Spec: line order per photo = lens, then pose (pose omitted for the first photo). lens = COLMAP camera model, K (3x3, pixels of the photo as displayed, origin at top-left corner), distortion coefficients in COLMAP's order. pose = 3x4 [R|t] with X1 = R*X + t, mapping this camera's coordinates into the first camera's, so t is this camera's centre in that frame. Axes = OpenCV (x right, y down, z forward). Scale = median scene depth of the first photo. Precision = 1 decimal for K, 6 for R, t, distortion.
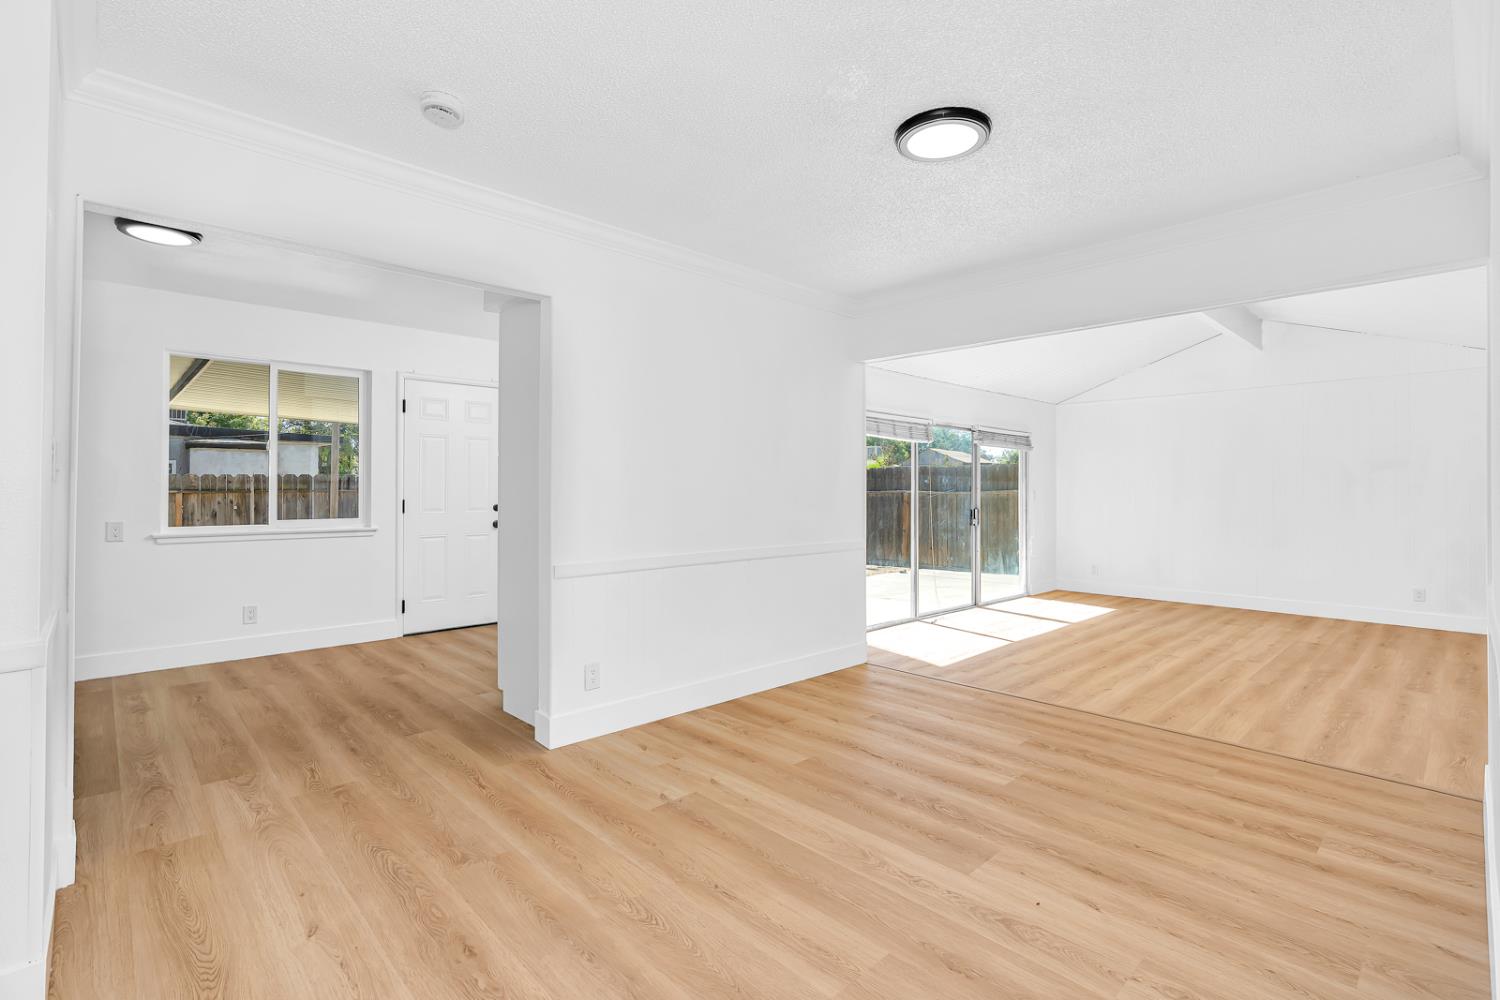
lens RADIAL K [[690.4, 0, 748.6], [0, 690.4, 495.2], [0, 0, 1]] dist [-0.002460, -0.000164]
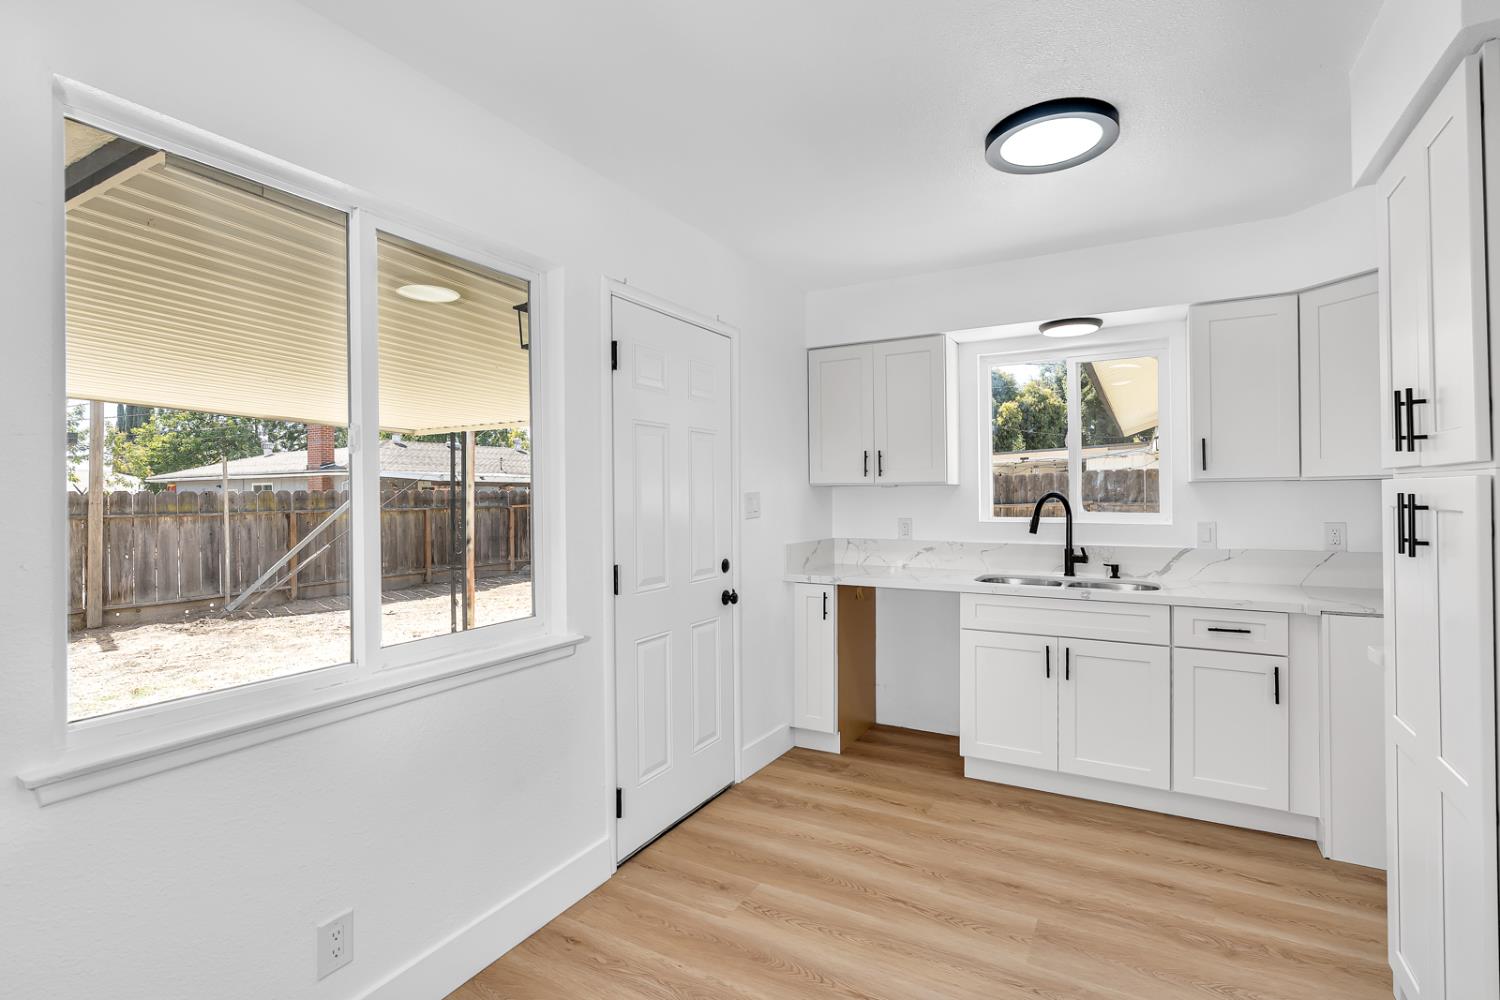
lens RADIAL K [[690.4, 0, 759.2], [0, 690.4, 498.5], [0, 0, 1]] dist [-0.002460, -0.000164]
pose [[0.948020, -0.013370, 0.317931, -0.222947], [0.013660, 0.999906, 0.001315, -0.014809], [-0.317918, 0.003096, 0.948113, 0.215887]]
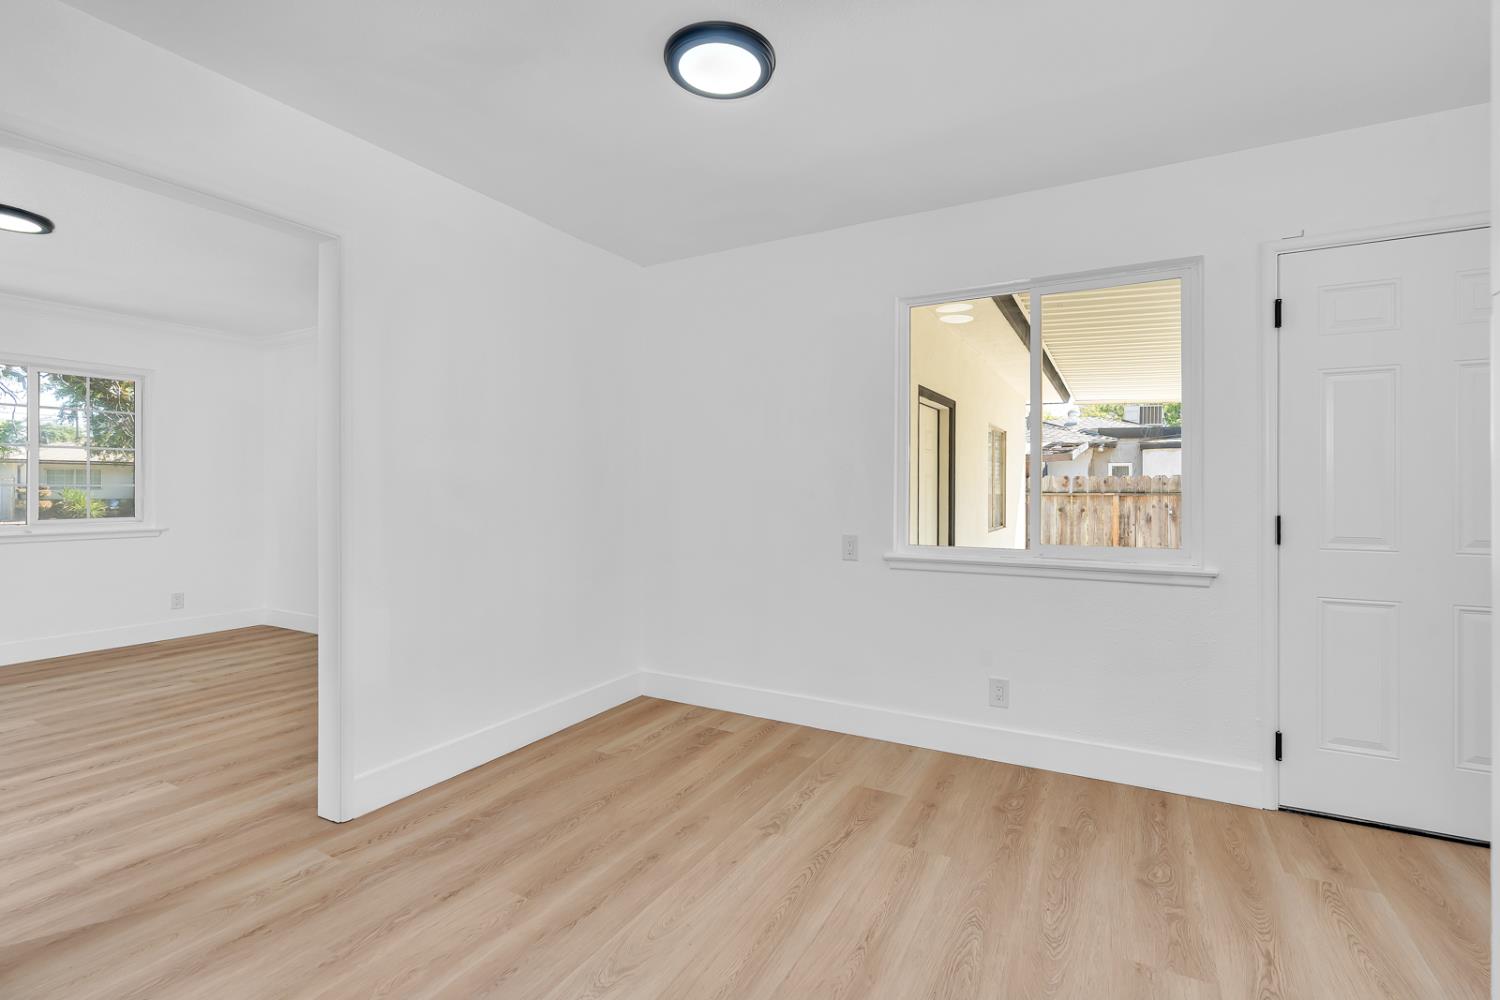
lens RADIAL K [[690.4, 0, 754.0], [0, 690.4, 494.1], [0, 0, 1]] dist [-0.002460, -0.000164]
pose [[0.318150, 0.002261, -0.948038, -0.068501], [-0.005945, 0.999982, 0.000390, -0.002623], [0.948022, 0.005513, 0.318158, 0.205327]]
